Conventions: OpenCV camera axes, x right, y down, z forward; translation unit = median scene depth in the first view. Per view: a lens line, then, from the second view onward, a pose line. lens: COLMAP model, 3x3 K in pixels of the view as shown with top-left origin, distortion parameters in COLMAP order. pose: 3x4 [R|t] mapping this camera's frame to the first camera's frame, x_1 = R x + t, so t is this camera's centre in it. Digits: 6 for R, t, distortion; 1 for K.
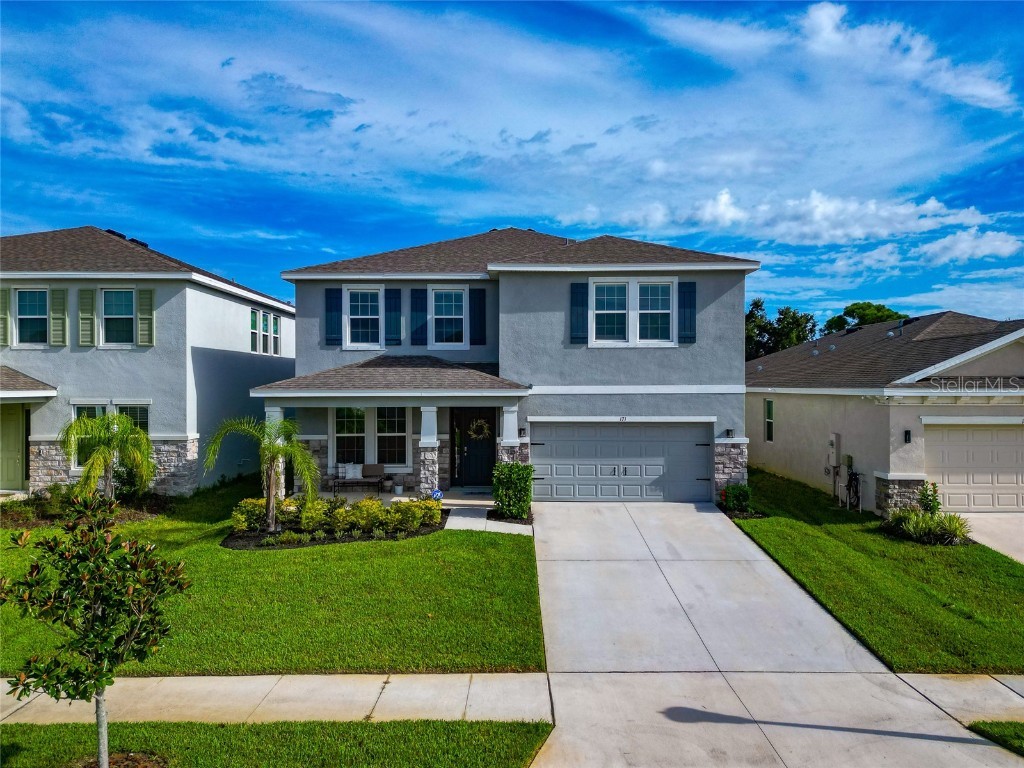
lens RADIAL K [[729.7, 0, 511.2], [0, 729.7, 384.1], [0, 0, 1]] dist [0.076817, -0.079874]
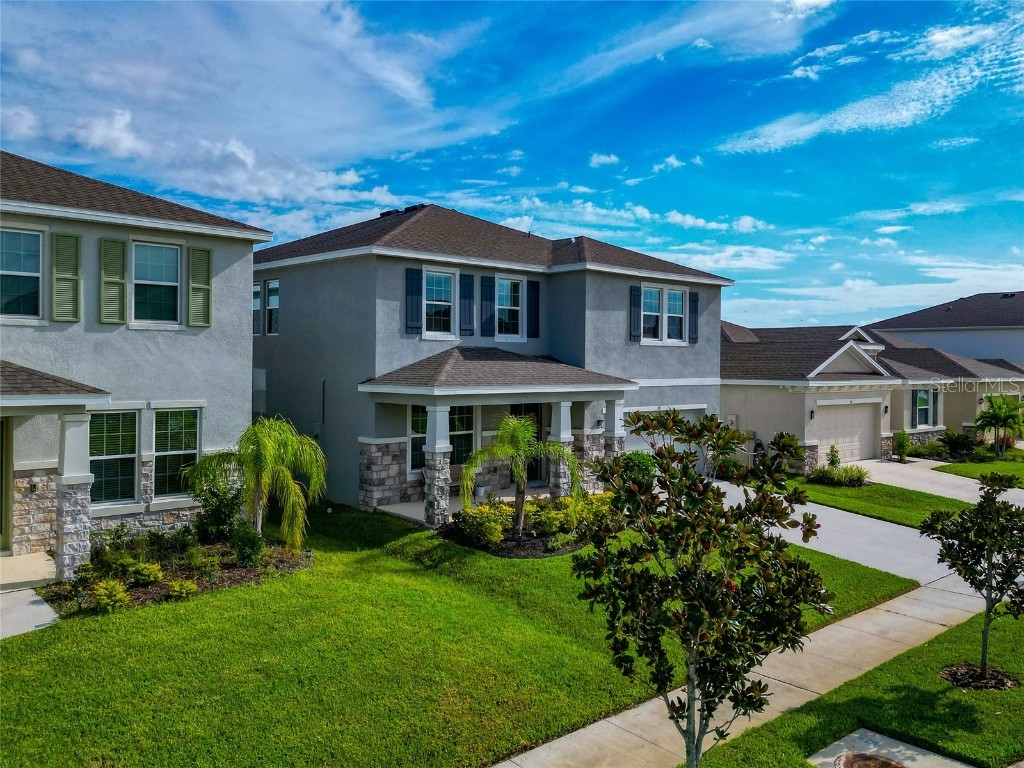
lens RADIAL K [[848.6, 0, 550.2], [0, 848.6, 367.0], [0, 0, 1]] dist [0.095748, -0.088214]
pose [[0.715981, 0.004882, 0.698103, -0.886637], [-0.011118, 0.999928, 0.004409, -0.020810], [-0.698032, -0.010918, 0.715984, 0.167872]]
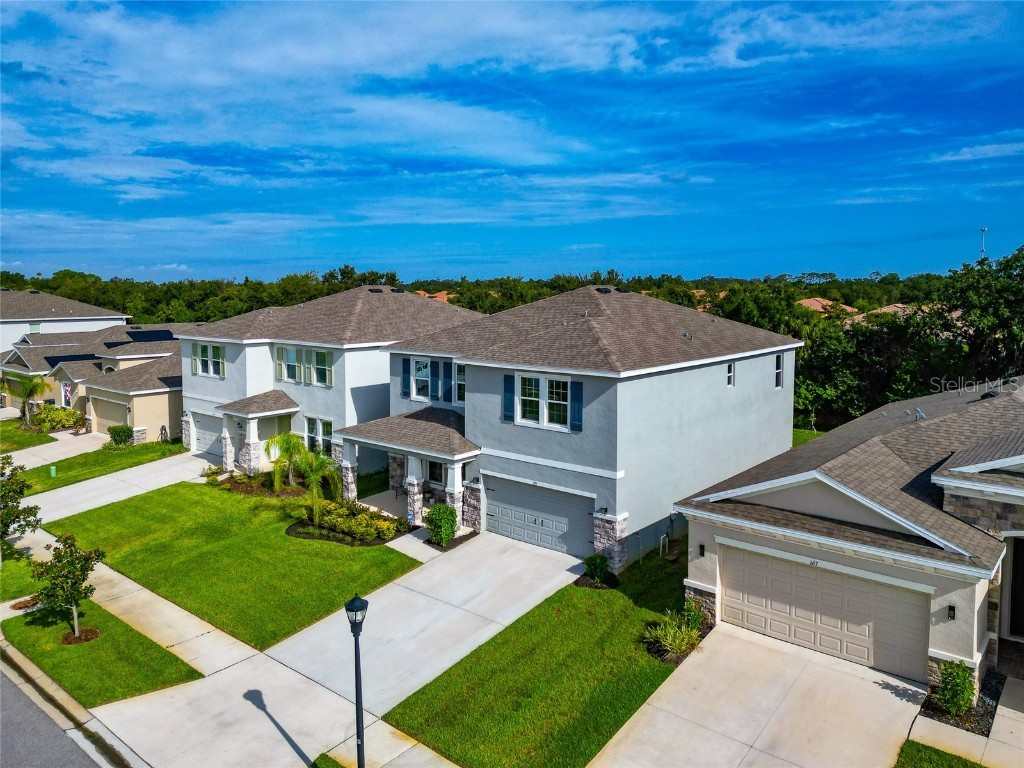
lens RADIAL K [[736.5, 0, 509.3], [0, 736.5, 343.0], [0, 0, 1]] dist [0.065251, -0.063632]
pose [[0.764489, 0.050786, -0.642633, 0.928919], [0.002353, 0.996665, 0.081563, -0.300176], [0.644632, -0.063866, 0.761821, -0.000271]]
